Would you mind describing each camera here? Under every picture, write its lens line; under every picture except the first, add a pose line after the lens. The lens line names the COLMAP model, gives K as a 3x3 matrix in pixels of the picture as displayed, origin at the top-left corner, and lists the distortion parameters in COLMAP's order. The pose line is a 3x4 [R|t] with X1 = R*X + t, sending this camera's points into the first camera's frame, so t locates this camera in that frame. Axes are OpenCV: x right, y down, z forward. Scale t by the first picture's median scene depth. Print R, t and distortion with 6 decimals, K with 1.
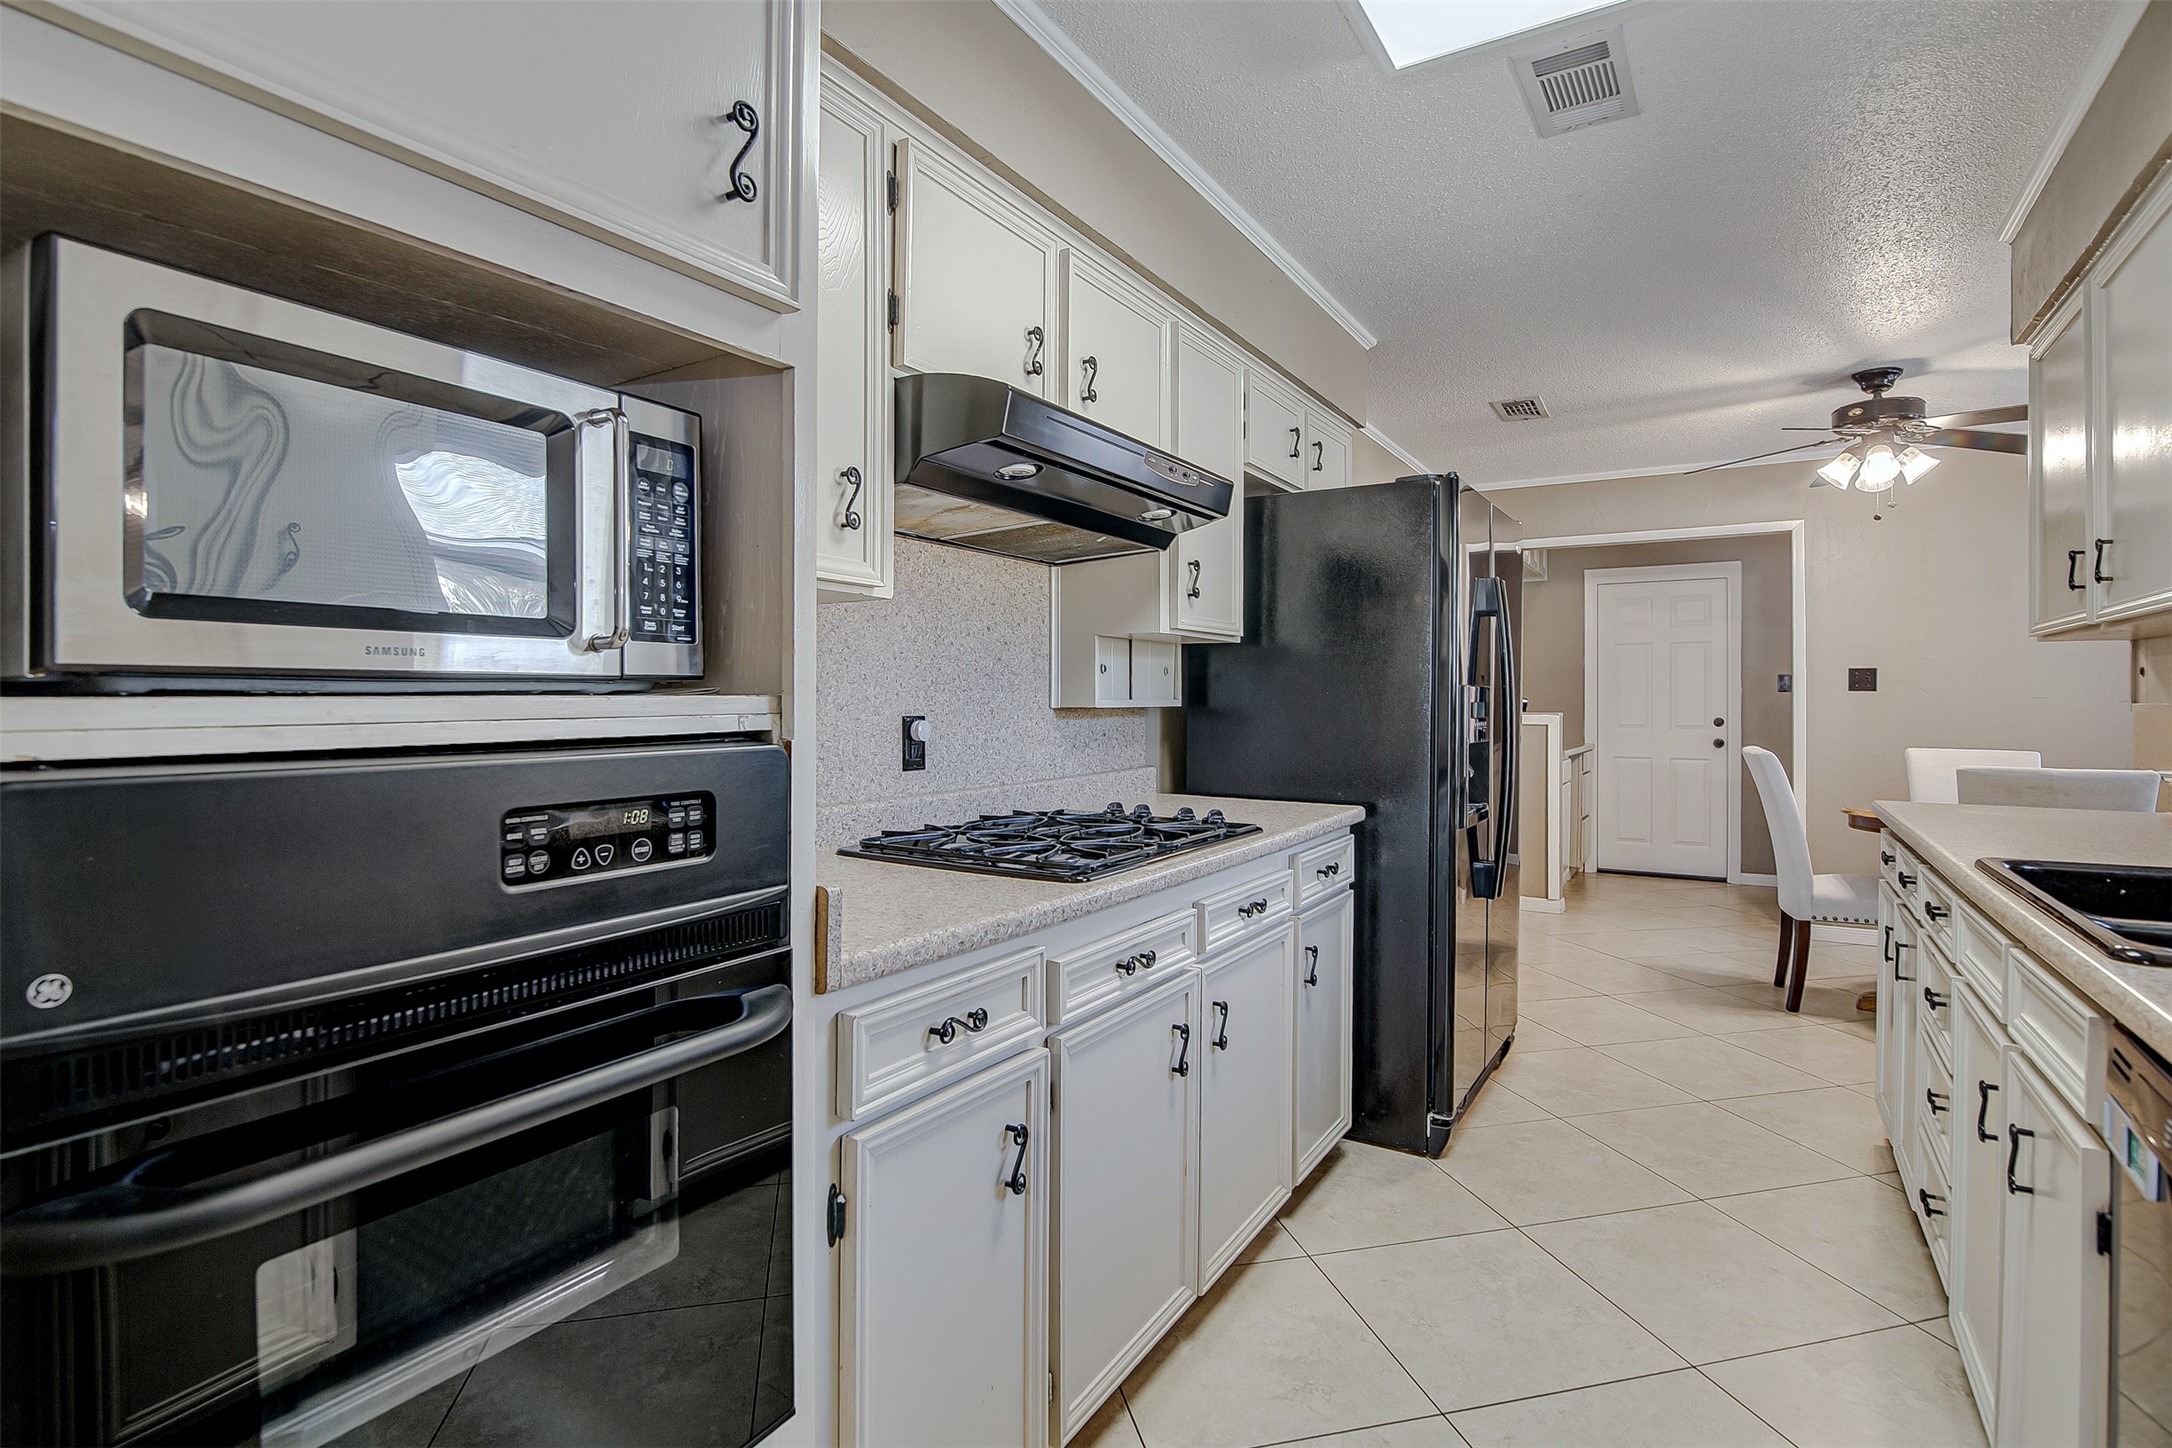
lens RADIAL K [[1003.5, 0, 1087.8], [0, 1003.5, 708.7], [0, 0, 1]] dist [0.000956, 0.000442]
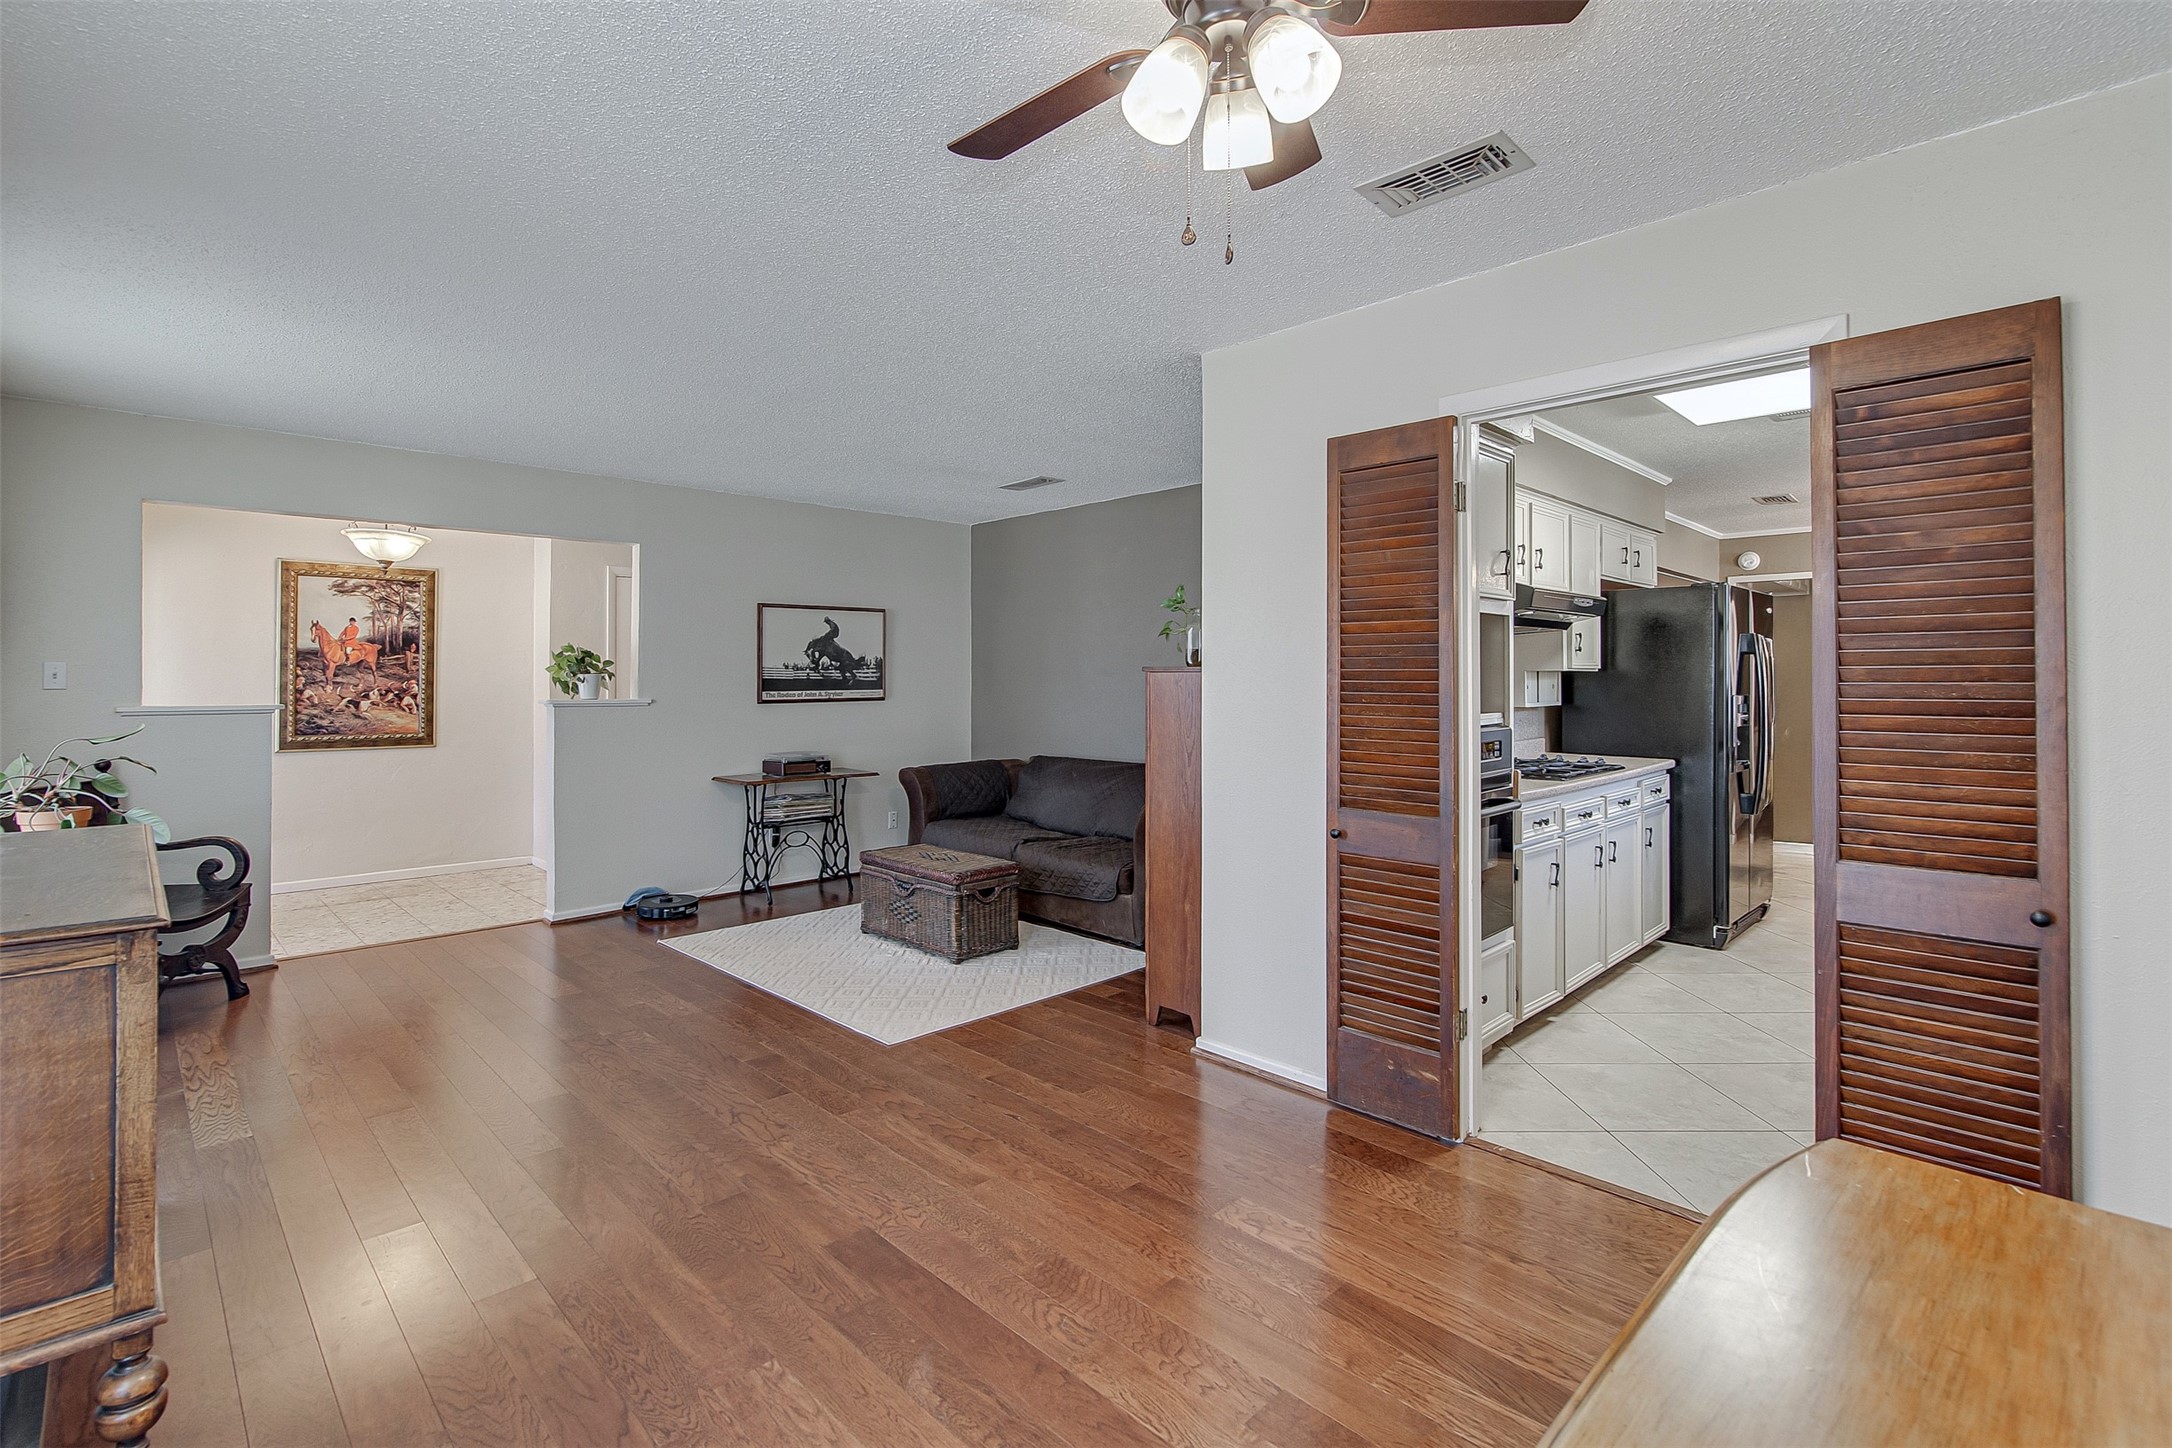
lens RADIAL K [[1003.5, 0, 1051.2], [0, 1003.5, 675.2], [0, 0, 1]] dist [0.000956, 0.000442]
pose [[0.972168, -0.004079, -0.234249, -0.407512], [0.001872, 0.999952, -0.009643, -0.044226], [0.234277, 0.008936, 0.972129, -1.074479]]
